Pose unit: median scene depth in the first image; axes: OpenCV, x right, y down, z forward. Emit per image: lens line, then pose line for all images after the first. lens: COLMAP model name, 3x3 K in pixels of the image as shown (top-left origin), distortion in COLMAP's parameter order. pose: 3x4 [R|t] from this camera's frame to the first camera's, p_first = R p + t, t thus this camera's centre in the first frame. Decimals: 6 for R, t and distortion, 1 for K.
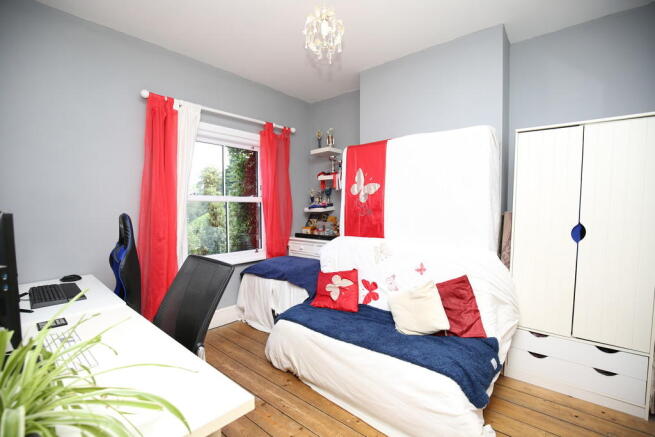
lens RADIAL K [[304.6, 0, 327.5], [0, 304.6, 218.5], [0, 0, 1]] dist [0.000018, 0.000190]
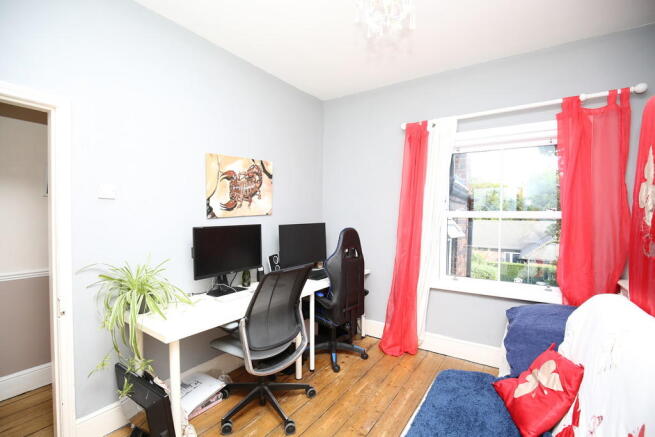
lens RADIAL K [[304.6, 0, 327.5], [0, 304.6, 218.5], [0, 0, 1]] dist [0.000018, 0.000190]
pose [[0.133373, 0.020154, -0.990861, 0.445426], [-0.043601, 0.998945, 0.014449, -0.047705], [0.990106, 0.041276, 0.134111, 0.467103]]
